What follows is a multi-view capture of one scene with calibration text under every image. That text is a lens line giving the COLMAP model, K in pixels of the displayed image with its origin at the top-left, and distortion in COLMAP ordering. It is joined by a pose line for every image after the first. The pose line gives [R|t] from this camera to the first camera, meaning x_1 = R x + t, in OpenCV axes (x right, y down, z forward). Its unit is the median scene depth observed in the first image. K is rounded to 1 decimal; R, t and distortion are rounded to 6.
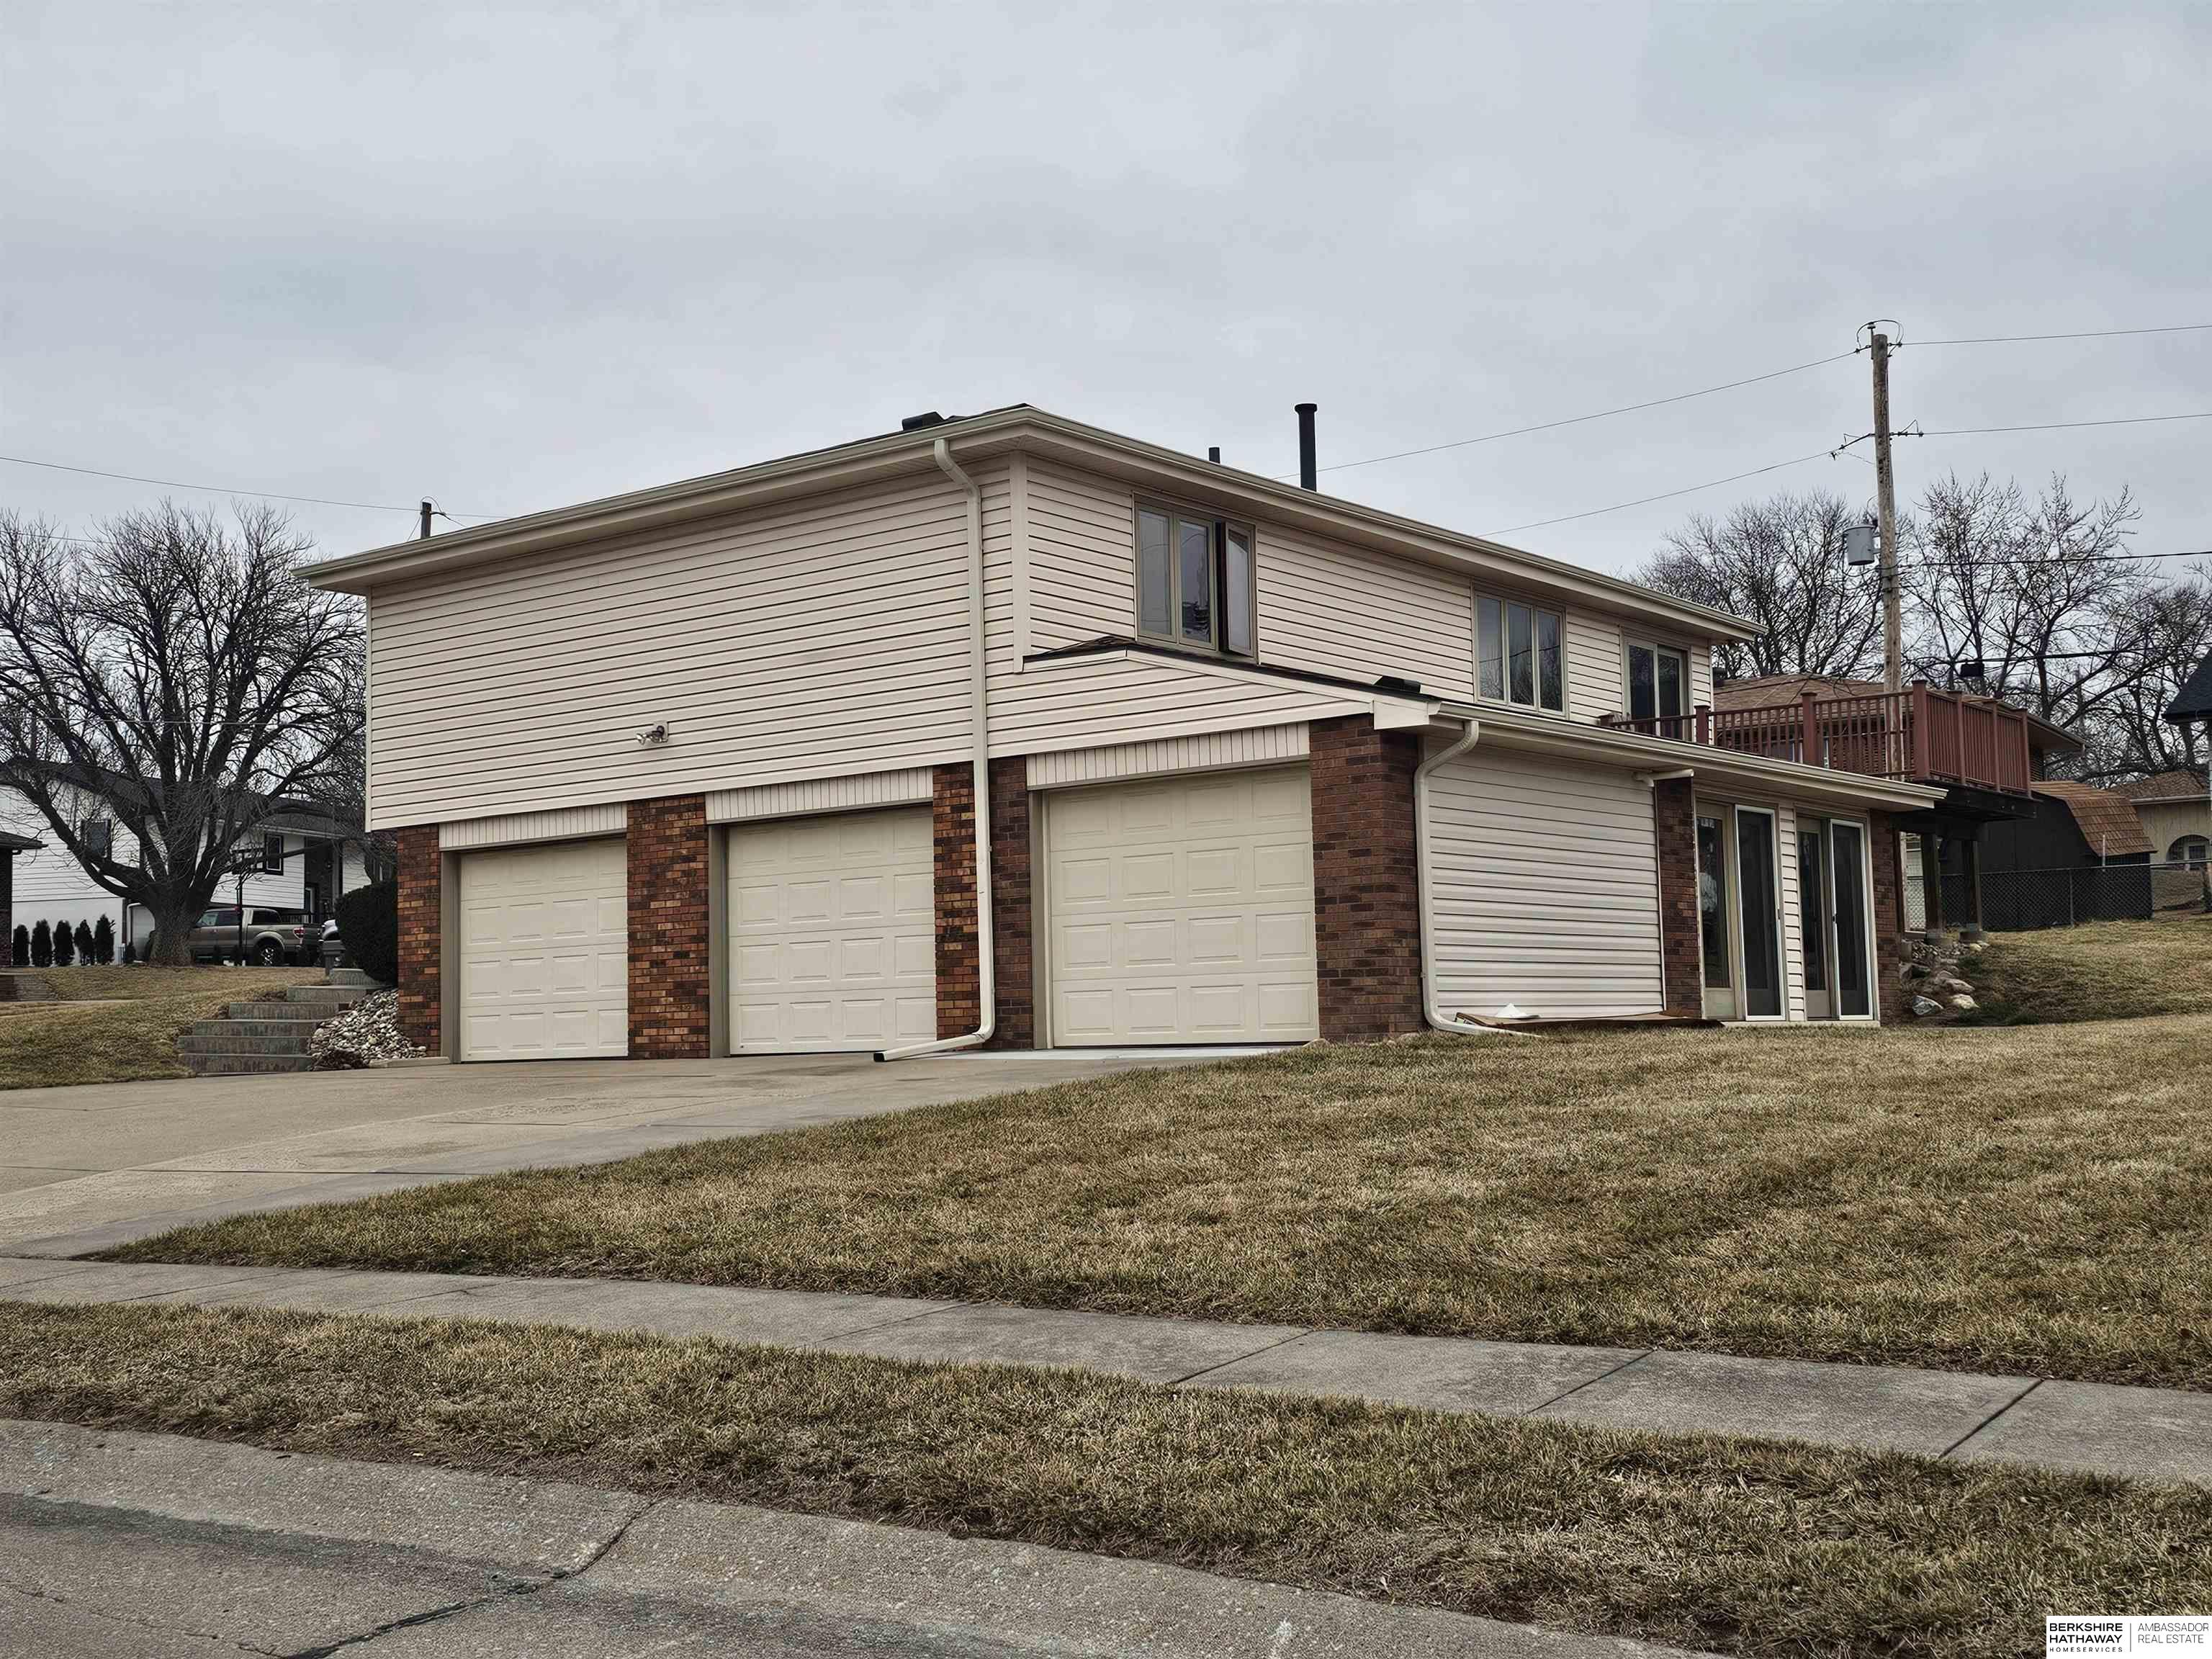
lens RADIAL K [[2494.2, 0, 1104.6], [0, 2494.2, 813.0], [0, 0, 1]] dist [0.079811, 0.000000]
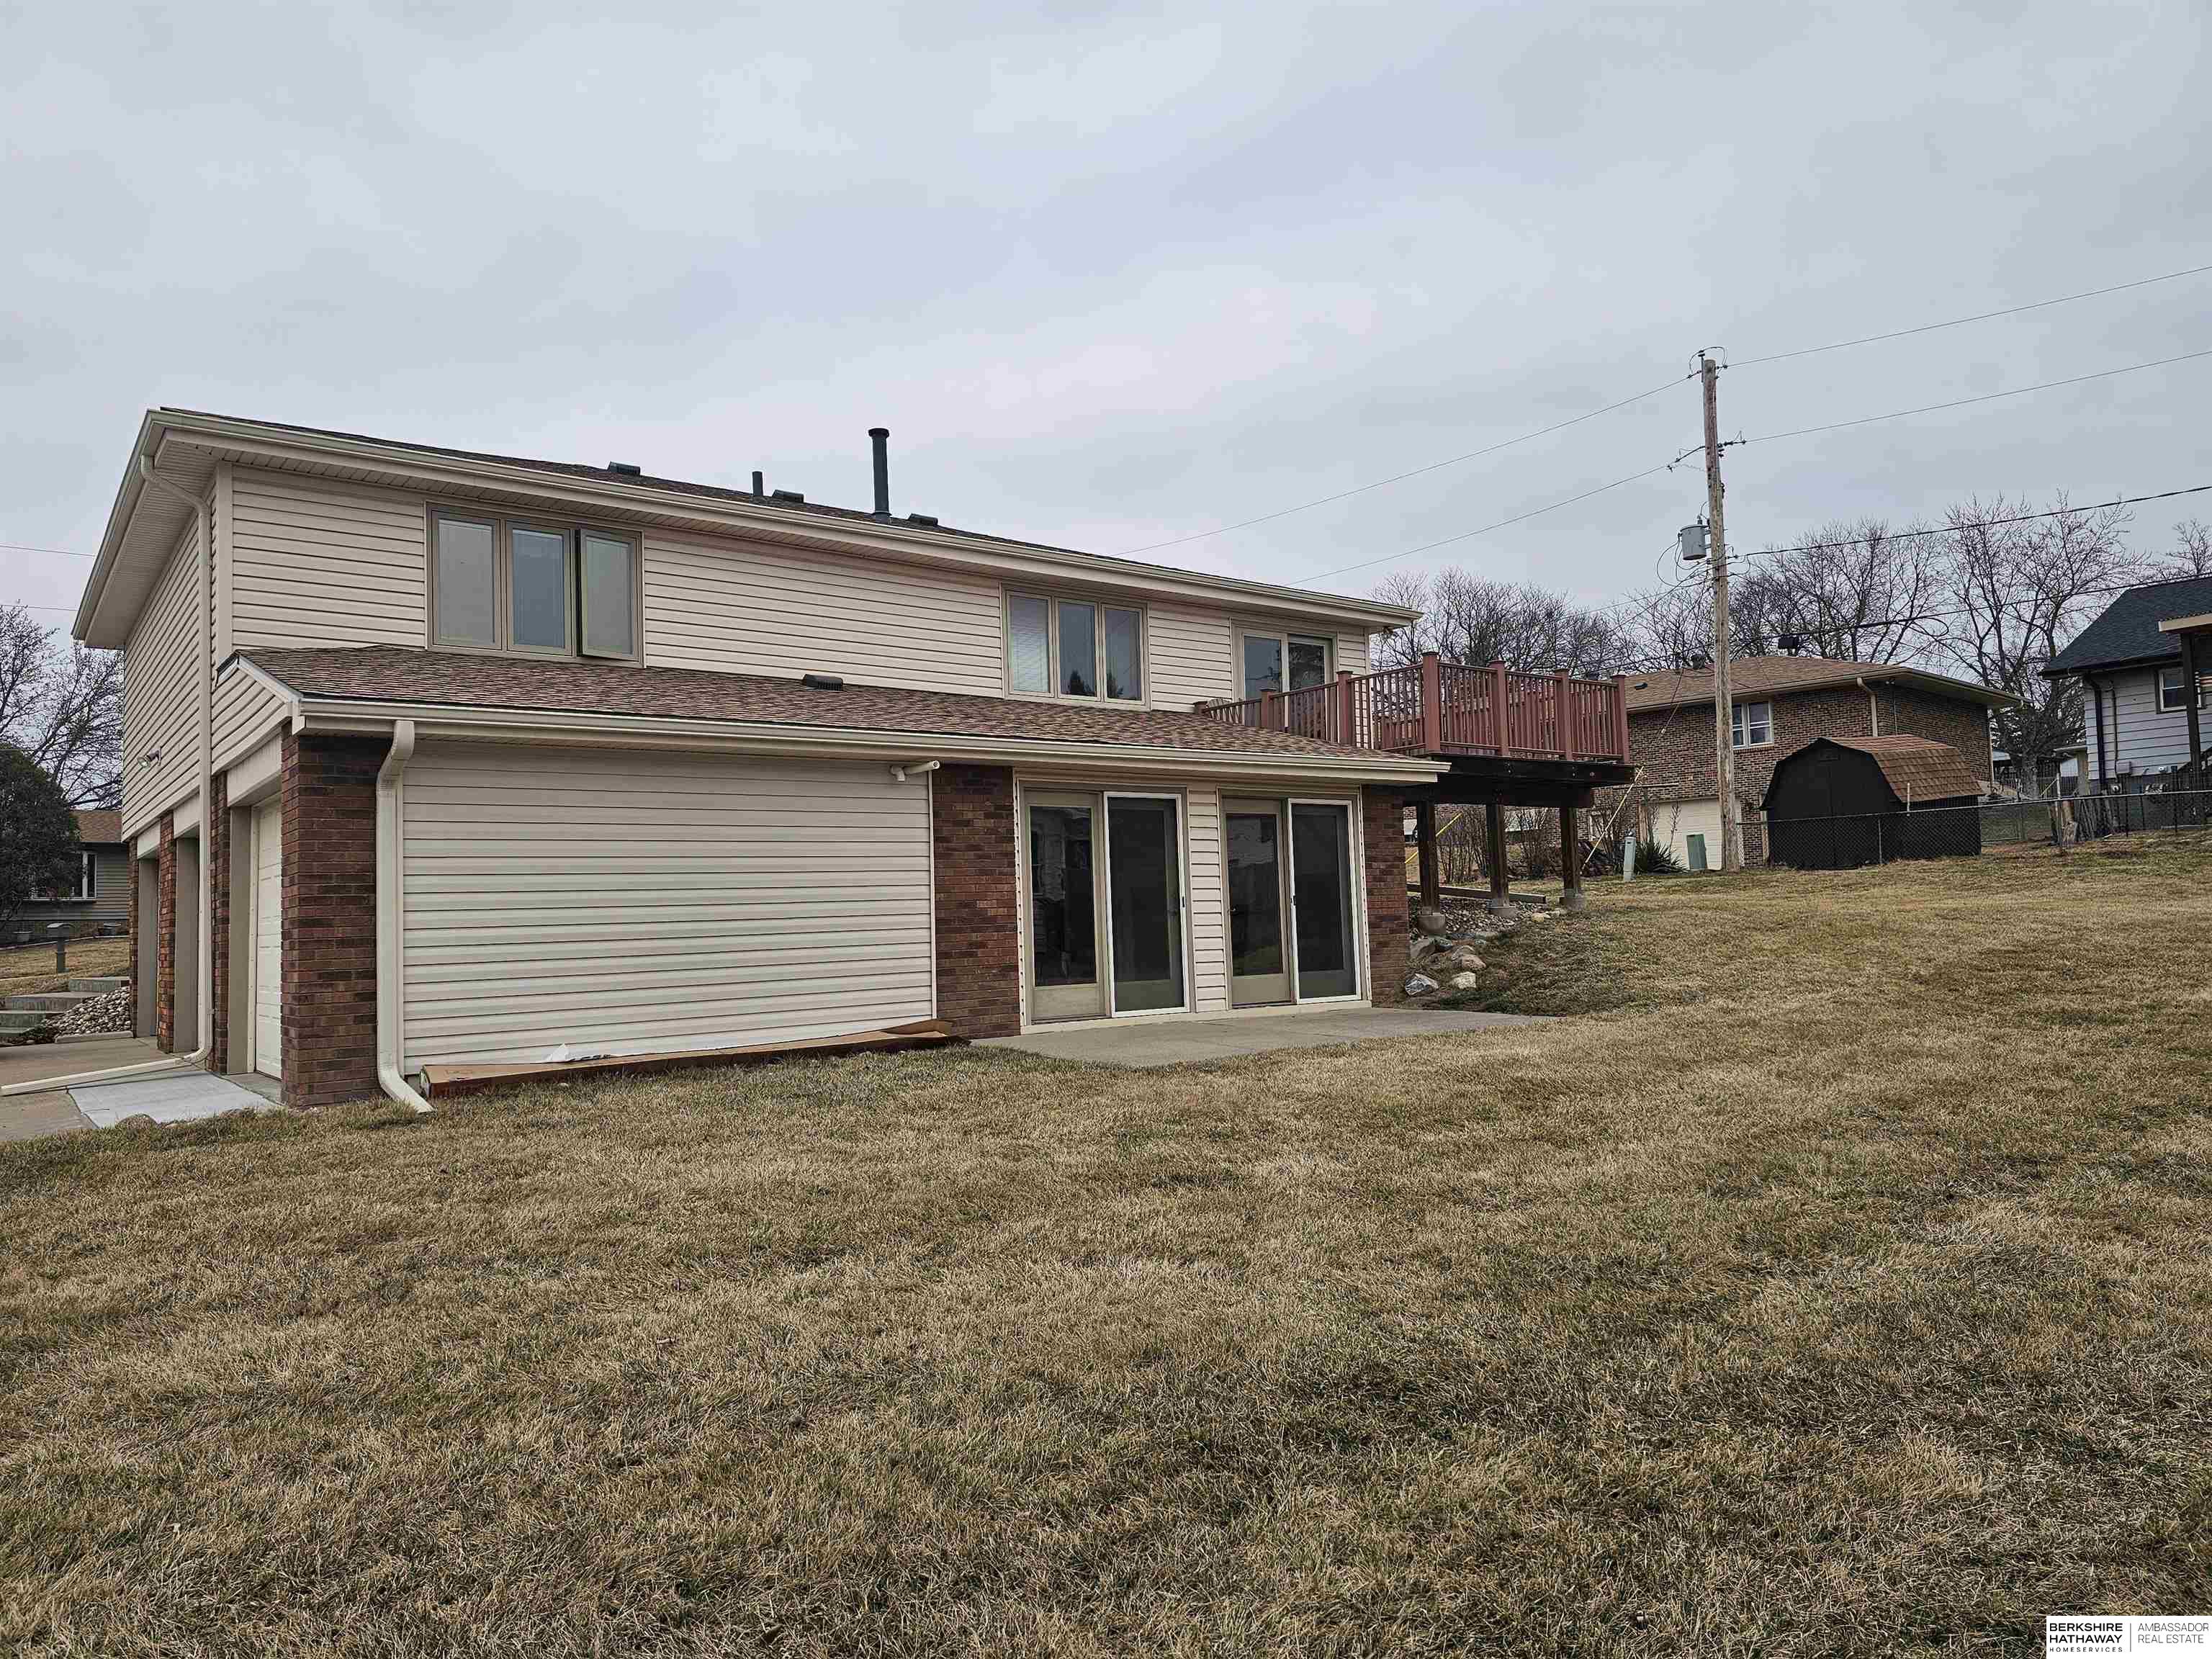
lens RADIAL K [[1502.1, 0, 1107.1], [0, 1502.1, 831.6], [0, 0, 1]] dist [0.071481, -0.065582]
pose [[0.966399, -0.024629, -0.255864, 0.345918], [0.033810, 0.998930, 0.031547, -0.005384], [0.254814, -0.039138, 0.966198, 0.387702]]
